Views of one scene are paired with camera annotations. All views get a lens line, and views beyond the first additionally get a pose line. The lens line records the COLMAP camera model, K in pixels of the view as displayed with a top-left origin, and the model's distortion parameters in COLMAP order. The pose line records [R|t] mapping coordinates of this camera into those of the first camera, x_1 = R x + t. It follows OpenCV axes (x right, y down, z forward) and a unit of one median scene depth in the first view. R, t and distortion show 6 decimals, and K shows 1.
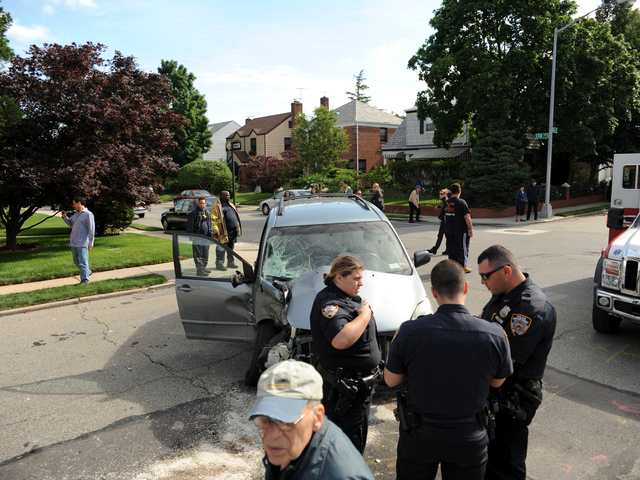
lens RADIAL K [[487.9, 0, 317.2], [0, 487.9, 241.3], [0, 0, 1]] dist [-0.098555, 0.058995]
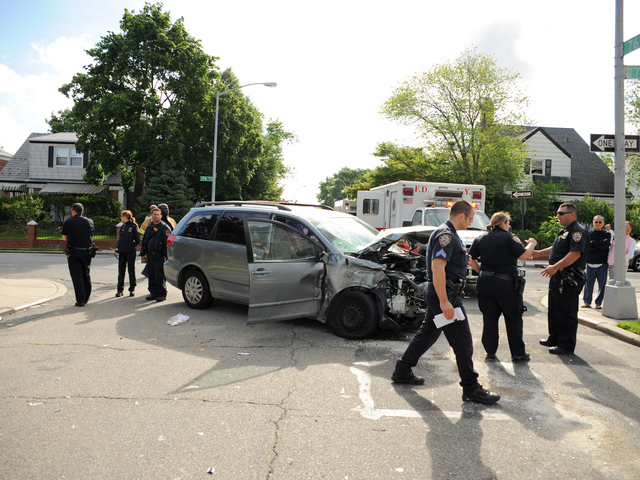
lens RADIAL K [[487.9, 0, 322.4], [0, 487.9, 242.1], [0, 0, 1]] dist [-0.098555, 0.058995]
pose [[0.628254, 0.008999, 0.777956, -0.211119], [0.068886, 0.995362, -0.067144, 0.023612], [-0.774953, 0.095774, 0.624720, 0.051520]]
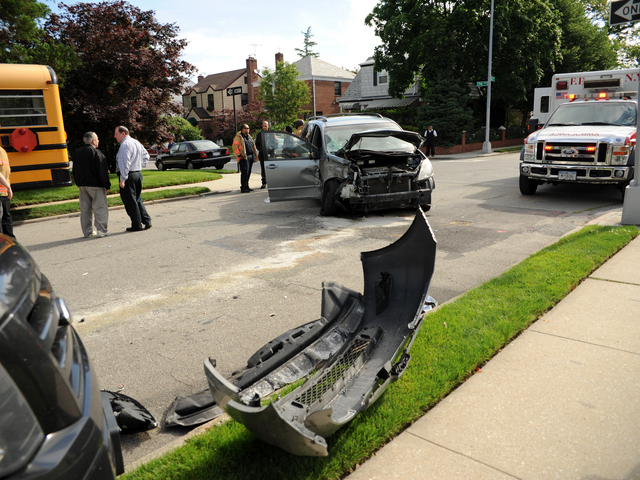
lens RADIAL K [[487.9, 0, 318.5], [0, 487.9, 238.8], [0, 0, 1]] dist [-0.098555, 0.058995]
pose [[0.992645, -0.043130, 0.113115, -0.065727], [0.034508, 0.996425, 0.077108, 0.045066], [-0.116037, -0.072637, 0.990585, -0.124855]]
